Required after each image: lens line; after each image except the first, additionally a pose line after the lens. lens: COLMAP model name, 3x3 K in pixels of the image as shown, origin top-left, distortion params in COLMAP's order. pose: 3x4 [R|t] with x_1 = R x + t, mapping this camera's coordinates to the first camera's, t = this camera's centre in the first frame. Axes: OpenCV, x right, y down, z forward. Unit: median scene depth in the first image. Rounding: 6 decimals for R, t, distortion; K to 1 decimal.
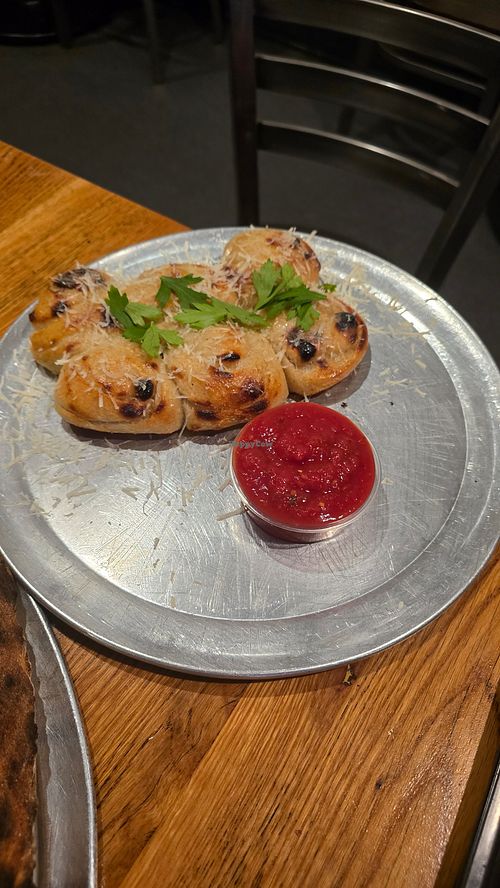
lens RADIAL K [[599.4, 0, 250.0], [0, 599.4, 444.0], [0, 0, 1]] dist [-0.005290, -0.006767]
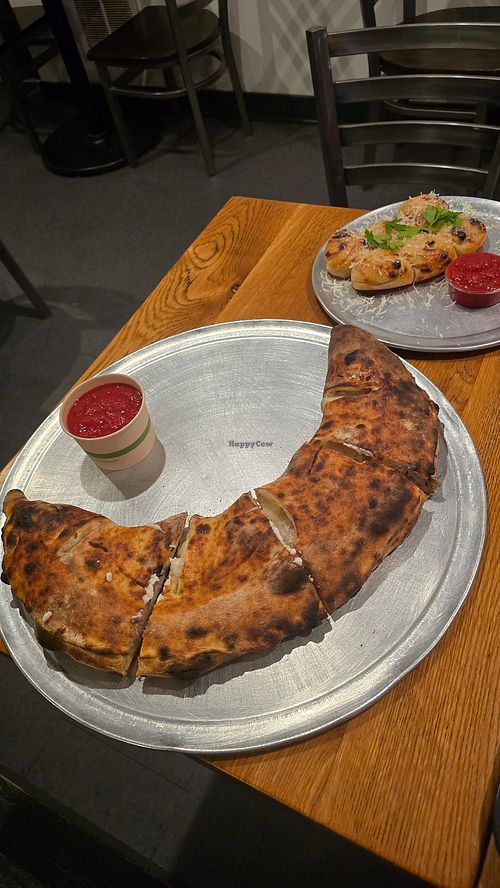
lens RADIAL K [[599.4, 0, 250.0], [0, 599.4, 444.0], [0, 0, 1]] dist [-0.005290, -0.006767]
pose [[0.974099, -0.213745, -0.073787, -0.644420], [0.204483, 0.971962, -0.116087, 0.662593], [0.096531, 0.097992, 0.990495, -1.122554]]
